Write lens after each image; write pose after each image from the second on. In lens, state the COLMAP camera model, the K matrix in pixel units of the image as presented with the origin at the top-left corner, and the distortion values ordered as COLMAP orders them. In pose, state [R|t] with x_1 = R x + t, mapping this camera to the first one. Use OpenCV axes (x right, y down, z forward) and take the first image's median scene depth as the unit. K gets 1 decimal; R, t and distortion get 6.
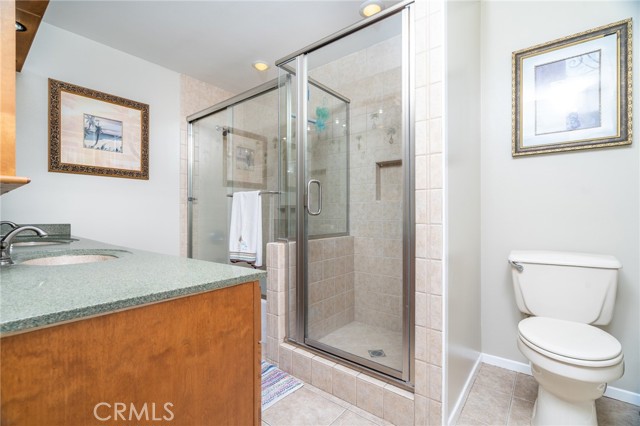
lens RADIAL K [[291.5, 0, 319.9], [0, 291.5, 214.6], [0, 0, 1]] dist [0.000744, -0.000510]
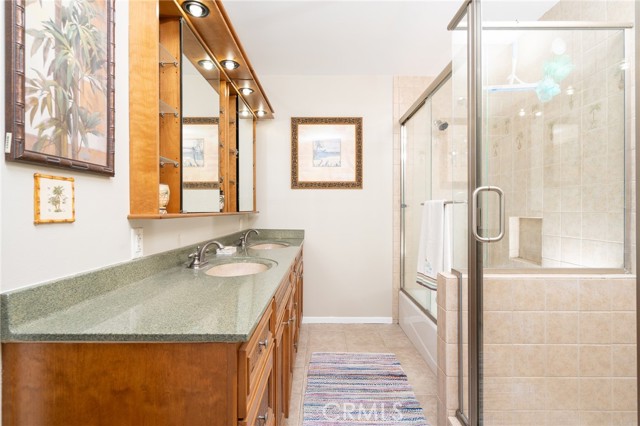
lens RADIAL K [[310.2, 0, 320.0], [0, 310.2, 210.6], [0, 0, 1]] dist [0.003005, 0.000058]
pose [[0.626704, 0.002208, -0.779255, 0.223070], [-0.003162, 0.999995, 0.000290, -0.052587], [0.779251, 0.002282, 0.626707, 0.234601]]
